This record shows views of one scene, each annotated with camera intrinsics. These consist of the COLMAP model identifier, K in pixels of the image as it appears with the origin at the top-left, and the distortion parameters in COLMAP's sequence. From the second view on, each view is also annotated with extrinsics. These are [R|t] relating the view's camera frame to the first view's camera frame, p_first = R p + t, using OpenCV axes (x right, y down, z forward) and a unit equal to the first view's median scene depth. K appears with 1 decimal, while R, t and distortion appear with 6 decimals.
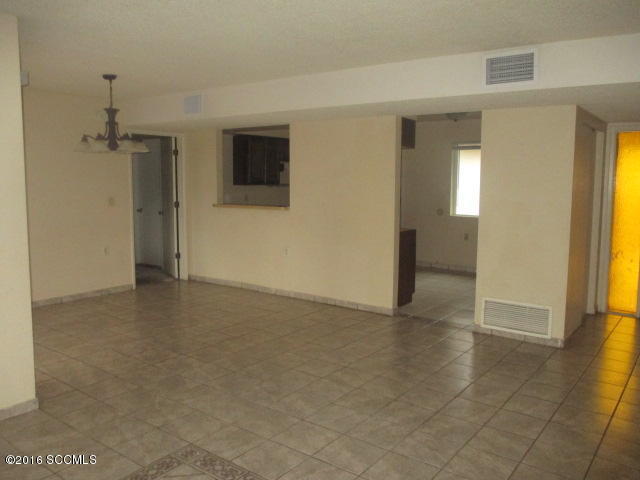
lens RADIAL K [[531.7, 0, 320.0], [0, 531.7, 240.0], [0, 0, 1]] dist [-0.065958, 0.001498]
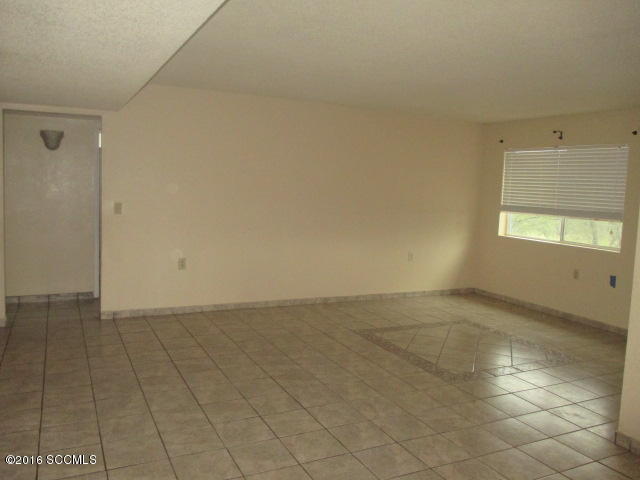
lens RADIAL K [[531.7, 0, 320.0], [0, 531.7, 240.0], [0, 0, 1]] dist [-0.065958, 0.001498]
pose [[-0.894887, -0.089747, 0.437176, -0.440731], [0.005727, 0.977182, 0.212326, -0.231968], [-0.446257, 0.192511, -0.873953, 1.986802]]
